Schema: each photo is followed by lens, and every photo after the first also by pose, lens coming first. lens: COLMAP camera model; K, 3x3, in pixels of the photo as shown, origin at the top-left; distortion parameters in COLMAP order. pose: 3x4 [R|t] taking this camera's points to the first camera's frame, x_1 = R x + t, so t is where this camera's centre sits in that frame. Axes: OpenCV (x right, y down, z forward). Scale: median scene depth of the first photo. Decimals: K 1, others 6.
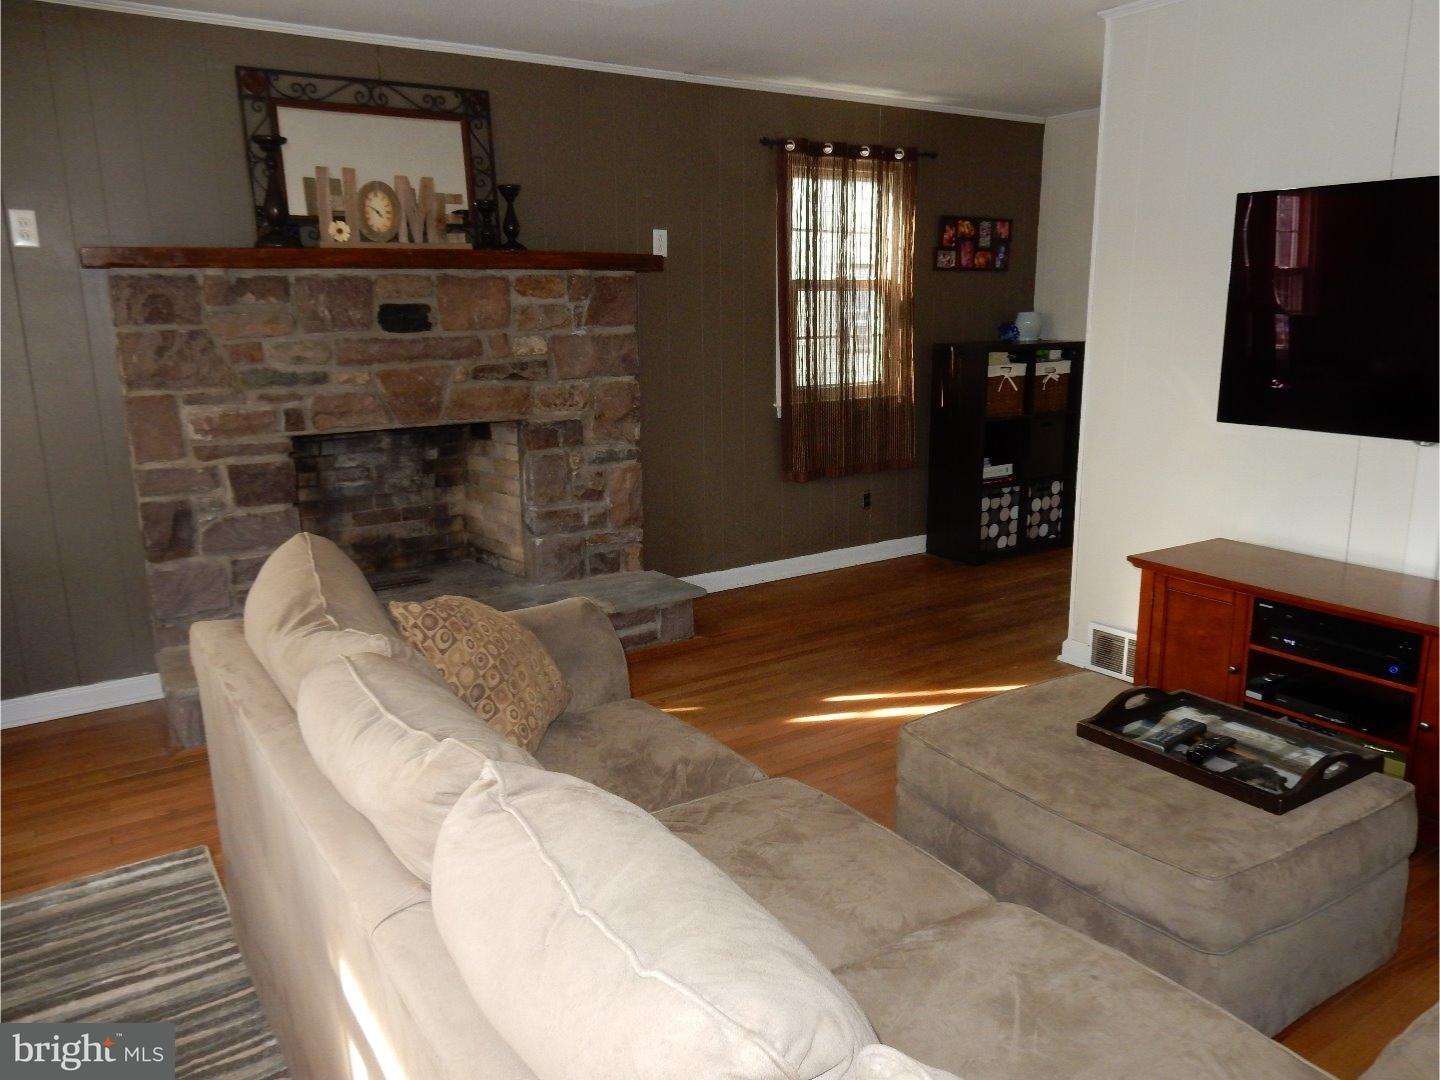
lens RADIAL K [[1098.7, 0, 762.6], [0, 1098.7, 541.4], [0, 0, 1]] dist [0.002602, 0.009825]
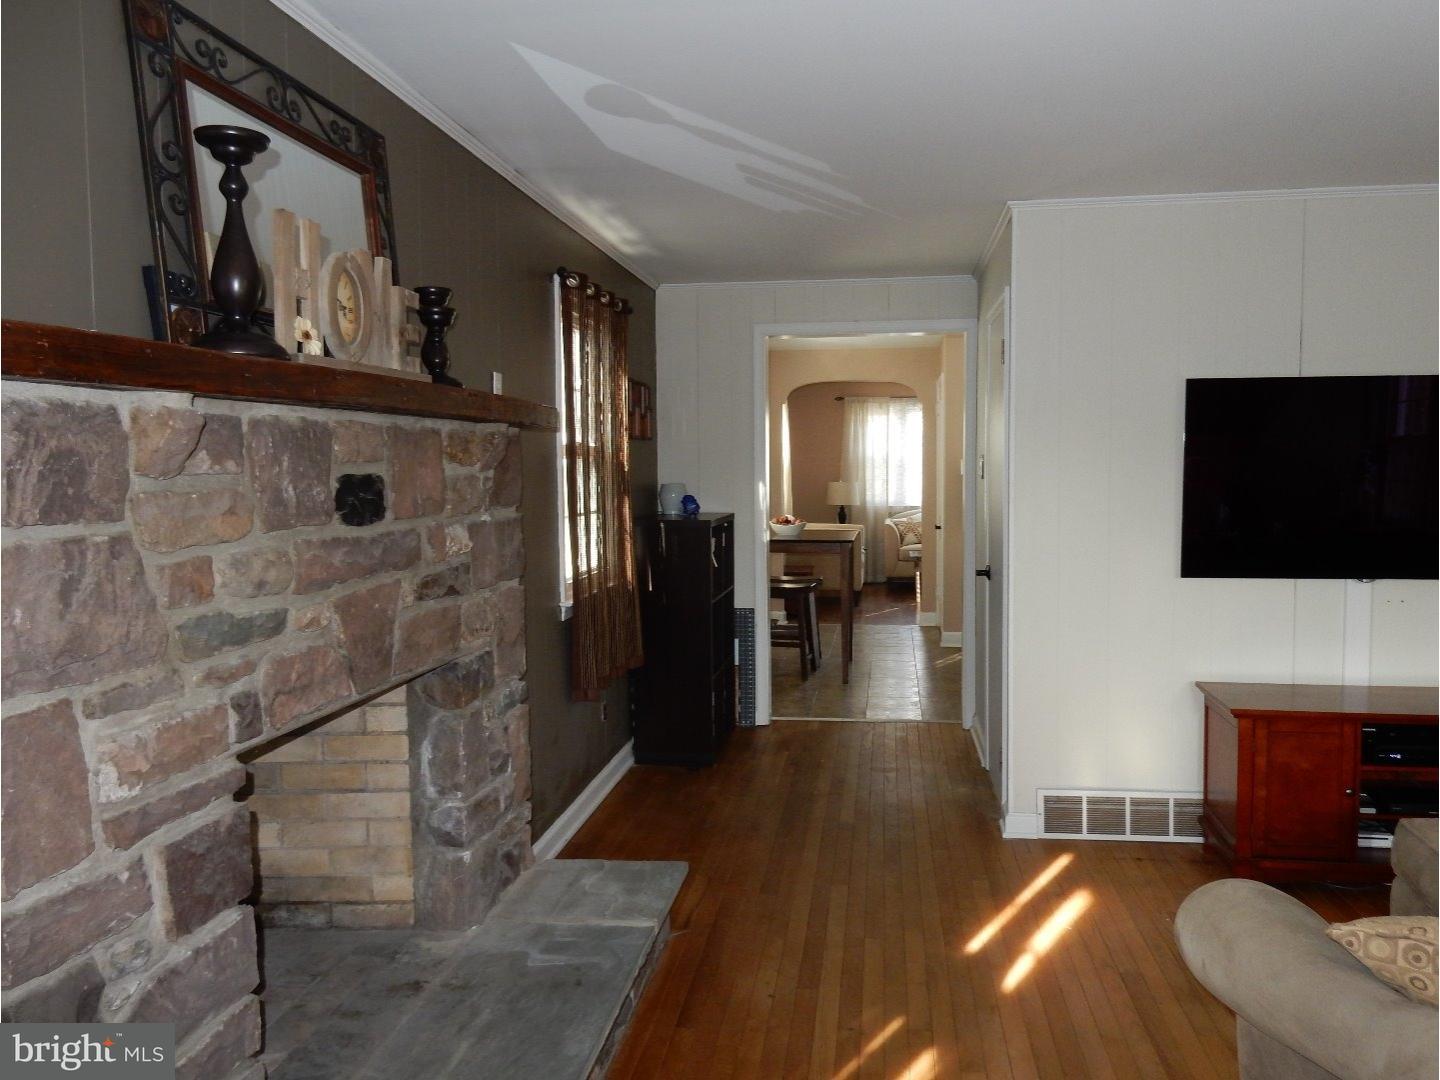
lens RADIAL K [[1098.7, 0, 762.6], [0, 1098.7, 541.4], [0, 0, 1]] dist [0.002602, 0.009825]
pose [[0.661895, -0.045598, 0.748208, -0.642287], [0.161443, 0.983395, -0.082887, -0.111831], [-0.732005, 0.175656, 0.658266, 0.528684]]
